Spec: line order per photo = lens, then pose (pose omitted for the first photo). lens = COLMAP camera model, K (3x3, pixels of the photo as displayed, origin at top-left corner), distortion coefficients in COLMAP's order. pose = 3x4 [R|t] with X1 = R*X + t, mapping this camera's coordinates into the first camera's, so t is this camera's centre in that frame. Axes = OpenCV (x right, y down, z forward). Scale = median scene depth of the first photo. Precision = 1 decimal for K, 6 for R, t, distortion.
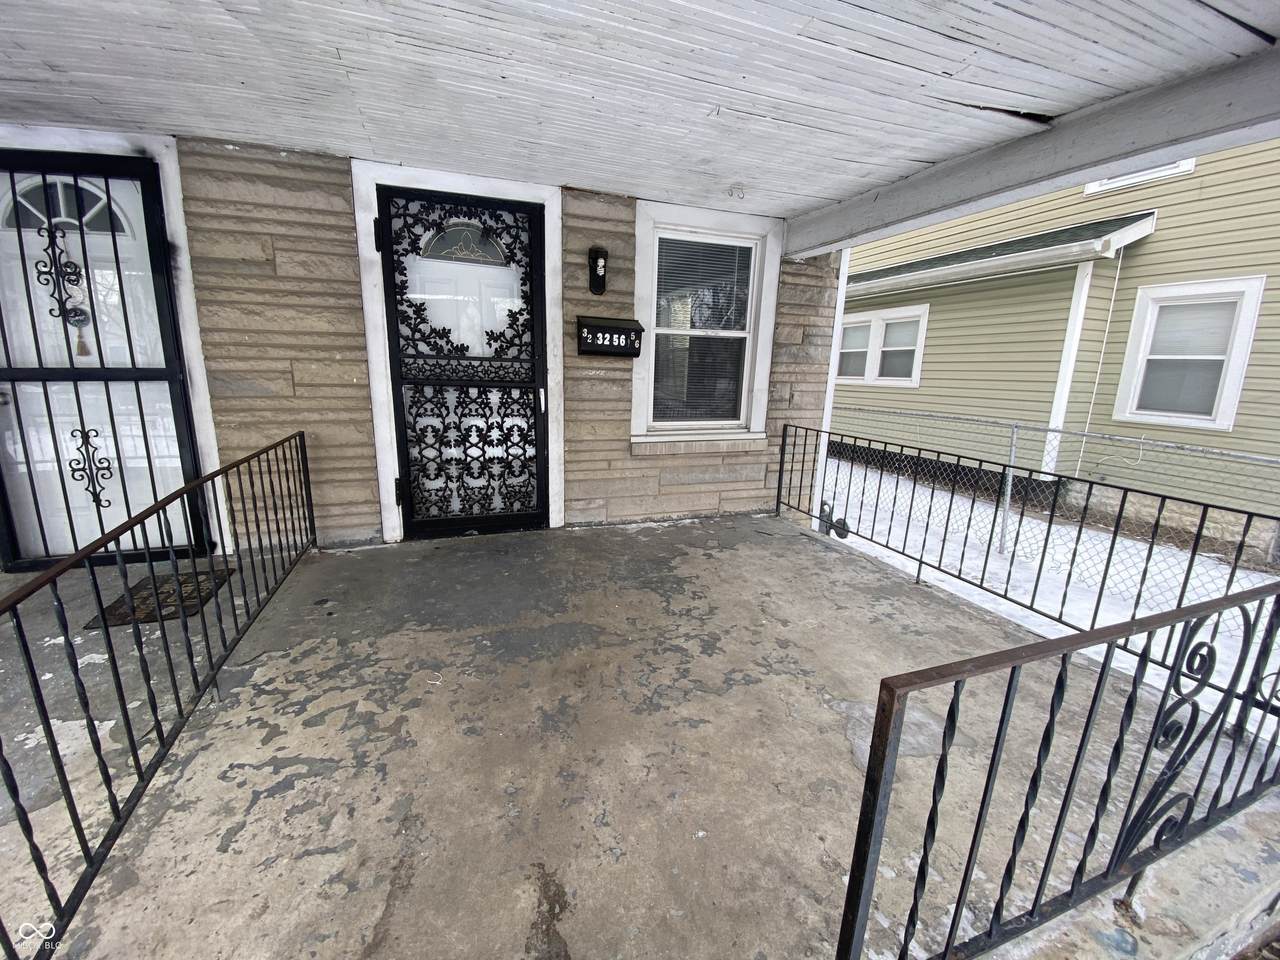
lens RADIAL K [[516.2, 0, 640.0], [0, 516.2, 480.0], [0, 0, 1]] dist [0.061343, -0.042526]
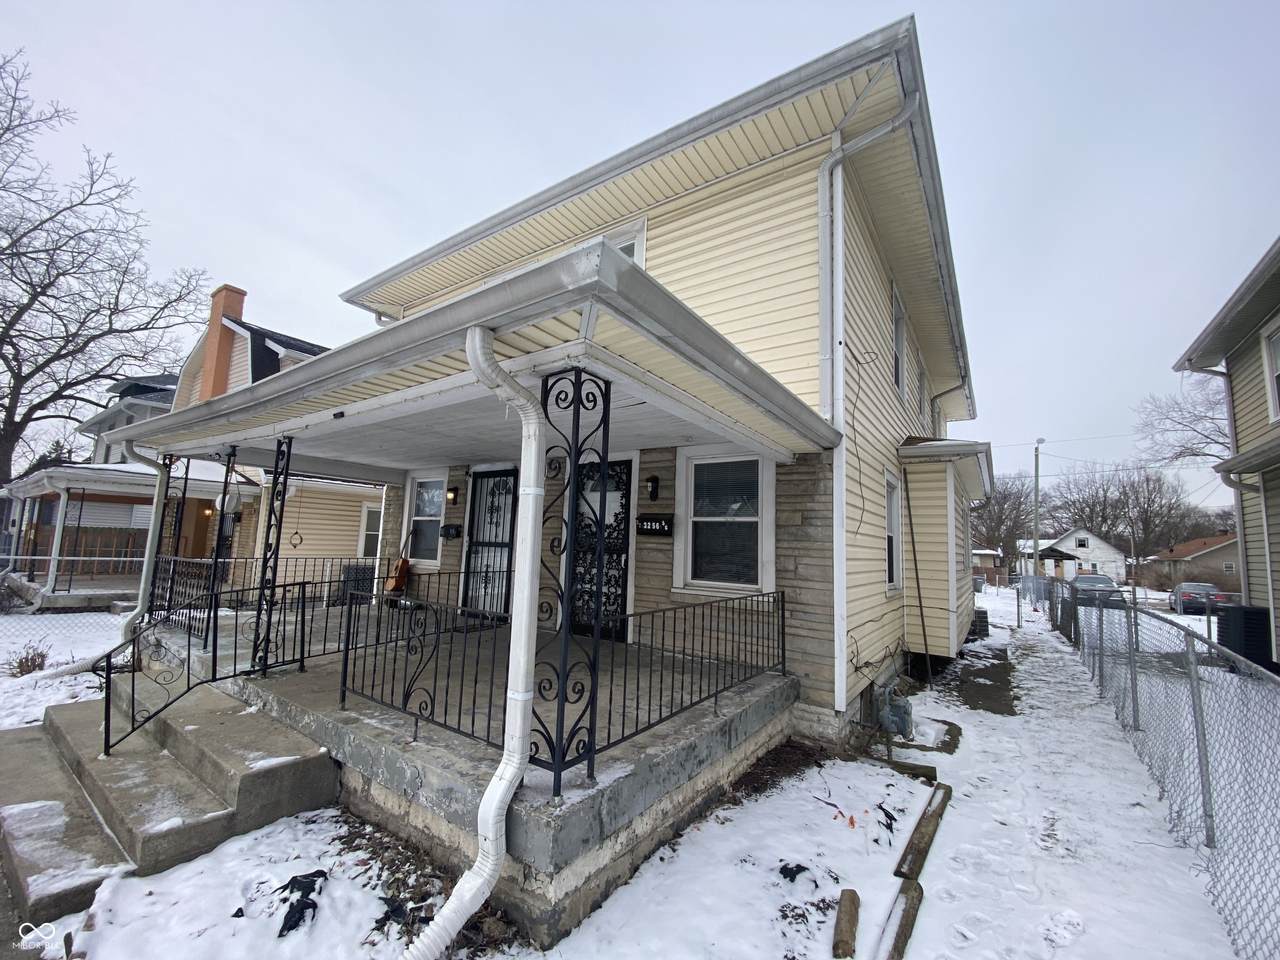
lens RADIAL K [[516.2, 0, 640.0], [0, 516.2, 480.0], [0, 0, 1]] dist [0.061343, -0.042526]
pose [[0.579467, -0.108490, -0.807742, 1.240793], [-0.202160, 0.940992, -0.271415, 0.049544], [0.789525, 0.320569, 0.523342, 0.047295]]
